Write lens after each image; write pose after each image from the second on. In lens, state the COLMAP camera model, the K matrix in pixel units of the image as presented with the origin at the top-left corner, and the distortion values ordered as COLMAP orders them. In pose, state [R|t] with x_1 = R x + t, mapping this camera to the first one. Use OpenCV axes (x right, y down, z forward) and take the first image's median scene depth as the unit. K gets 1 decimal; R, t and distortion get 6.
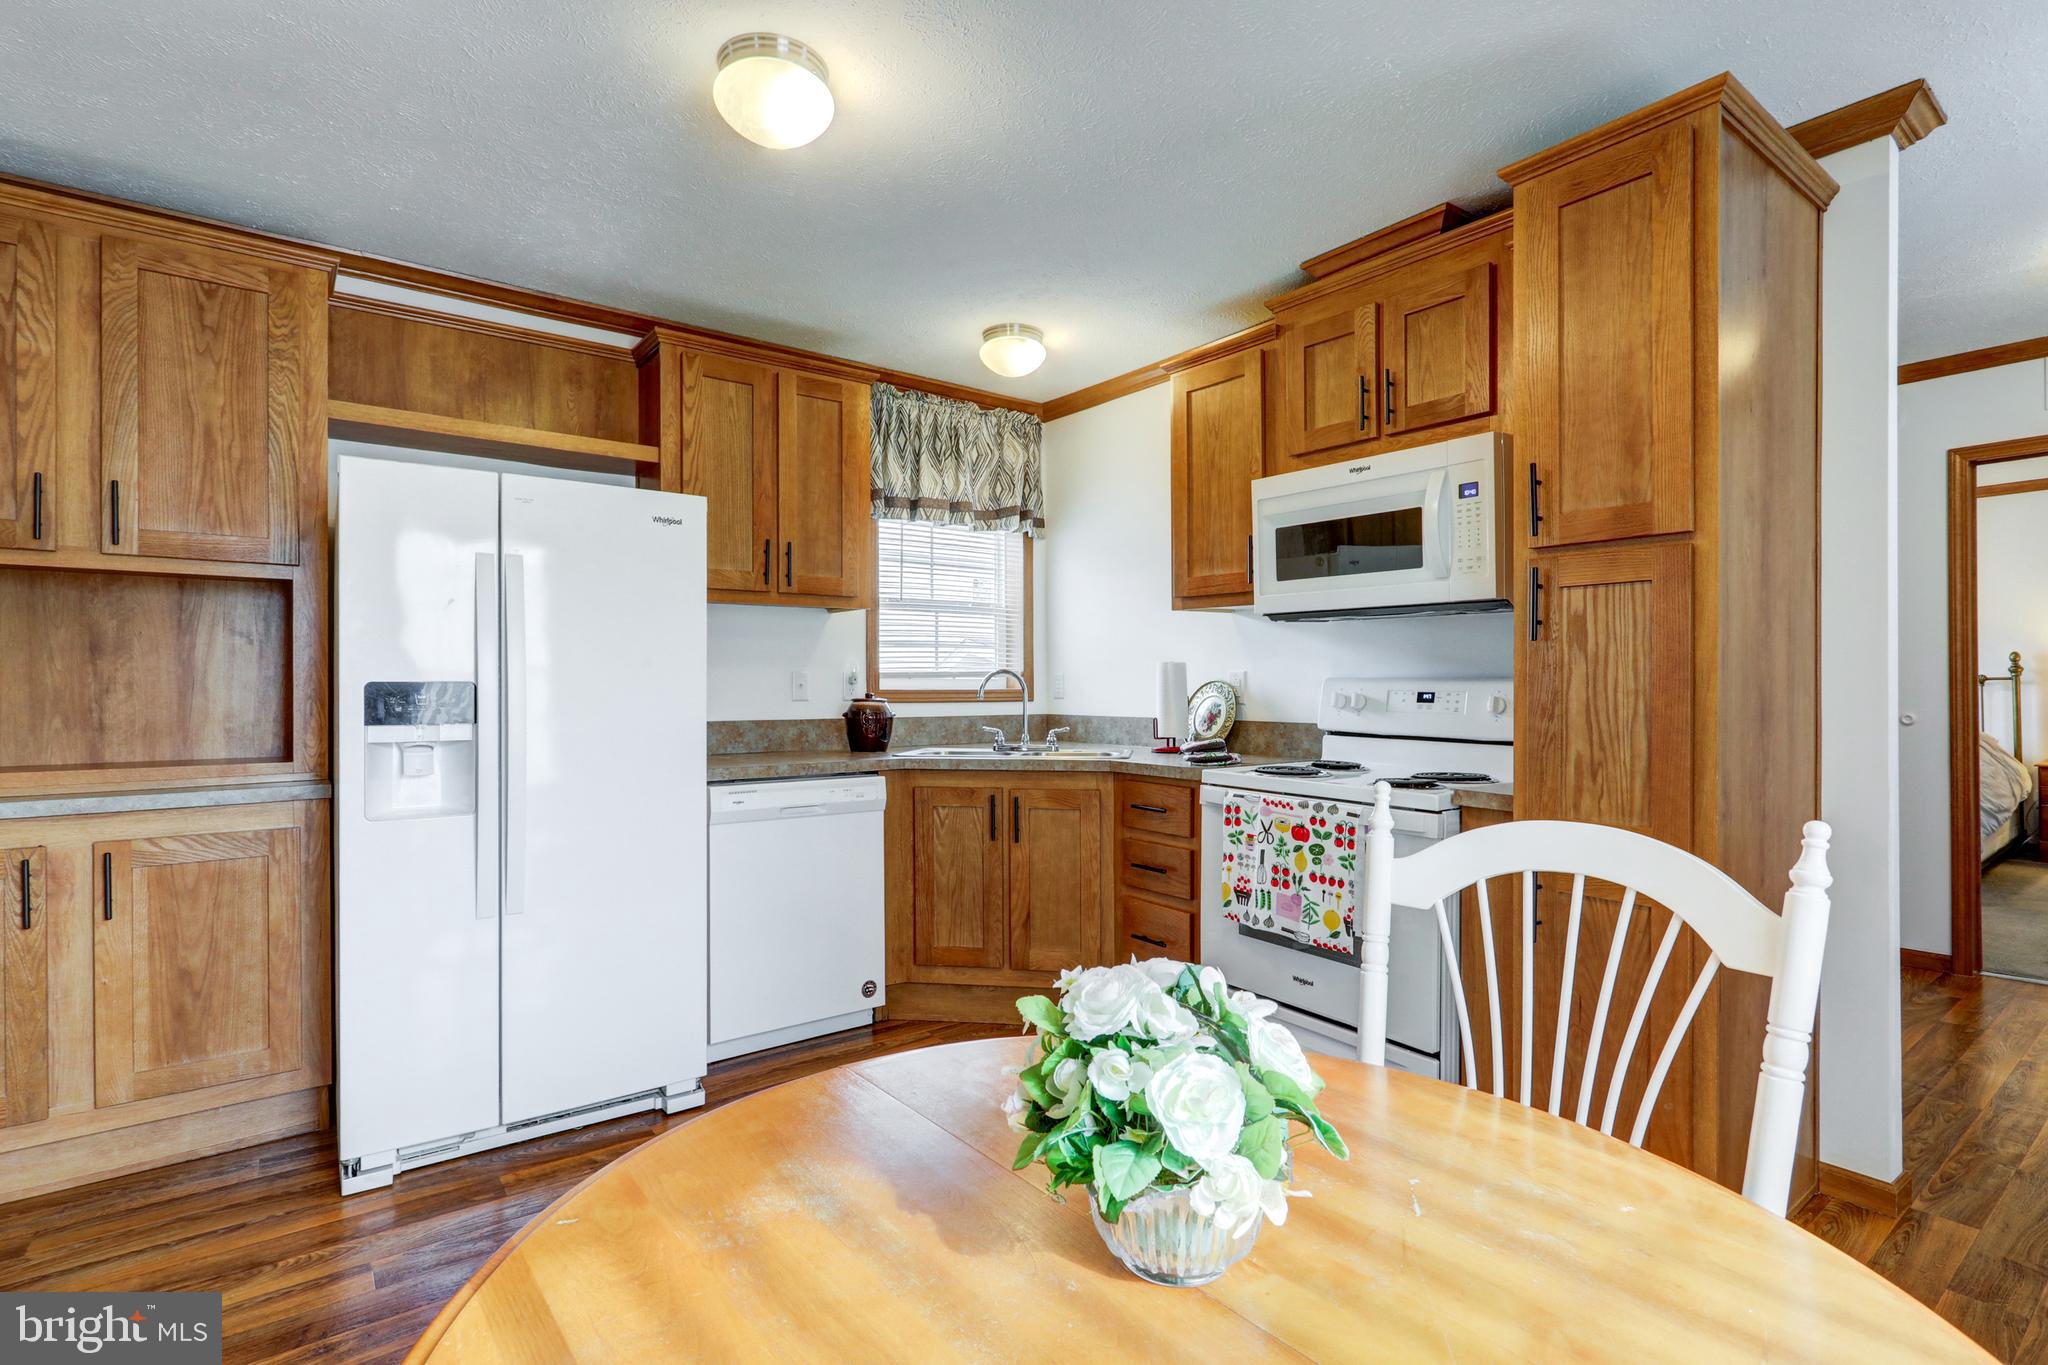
lens RADIAL K [[983.1, 0, 1033.4], [0, 983.1, 683.9], [0, 0, 1]] dist [-0.003945, 0.003696]
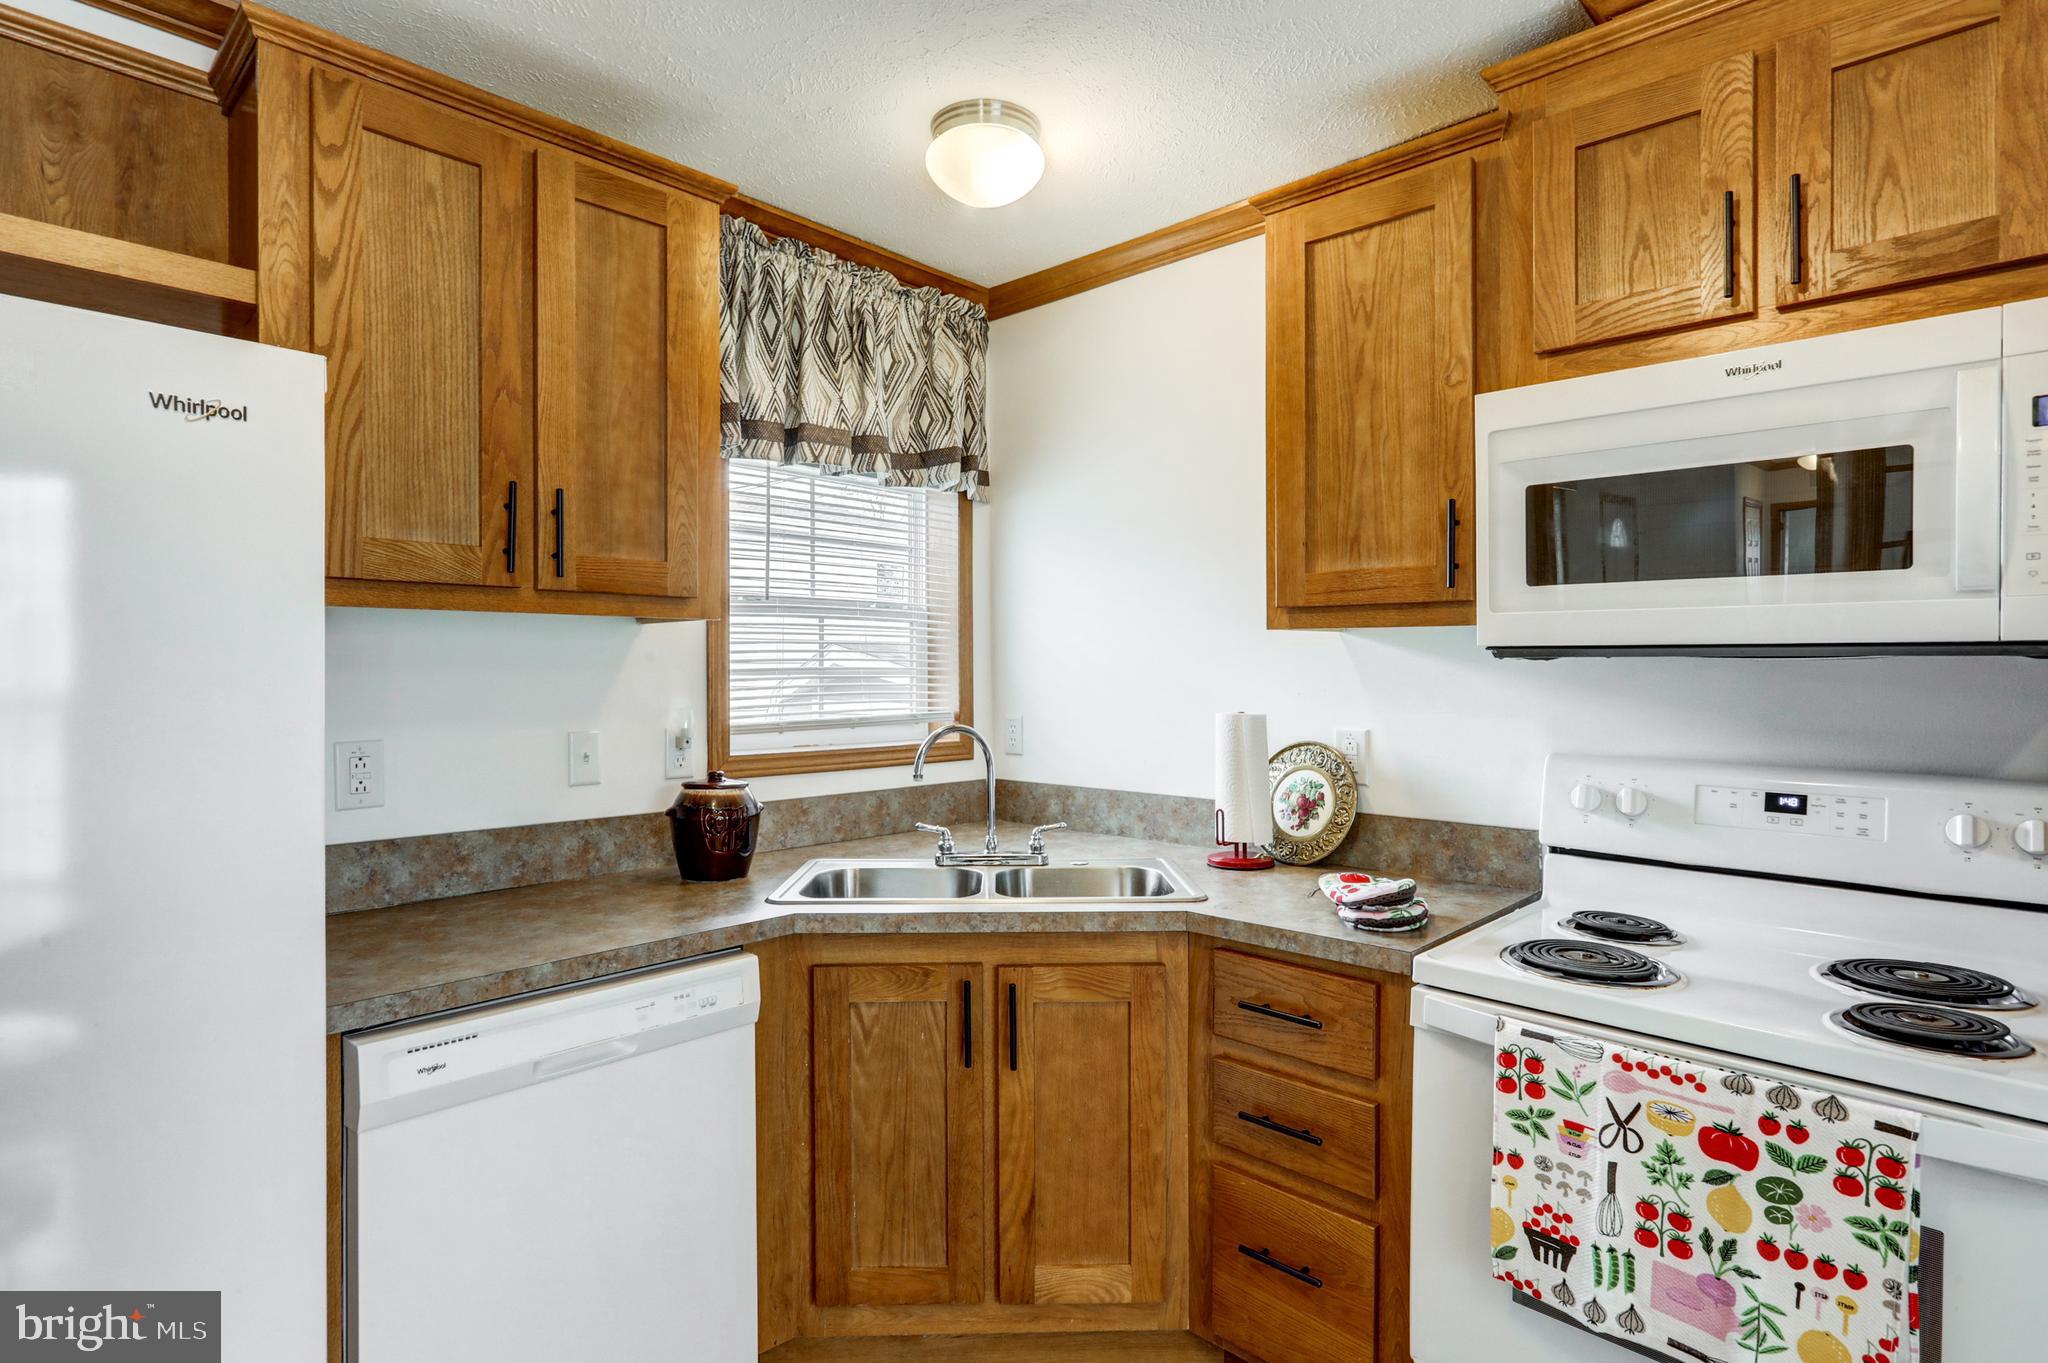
lens RADIAL K [[1049.1, 0, 1025.0], [0, 1049.1, 676.0], [0, 0, 1]] dist [-0.007631, 0.003593]
pose [[0.987645, 0.001428, 0.156699, -0.112988], [-0.002093, 0.999990, 0.004077, -0.060083], [-0.156692, -0.004354, 0.987638, 0.505461]]
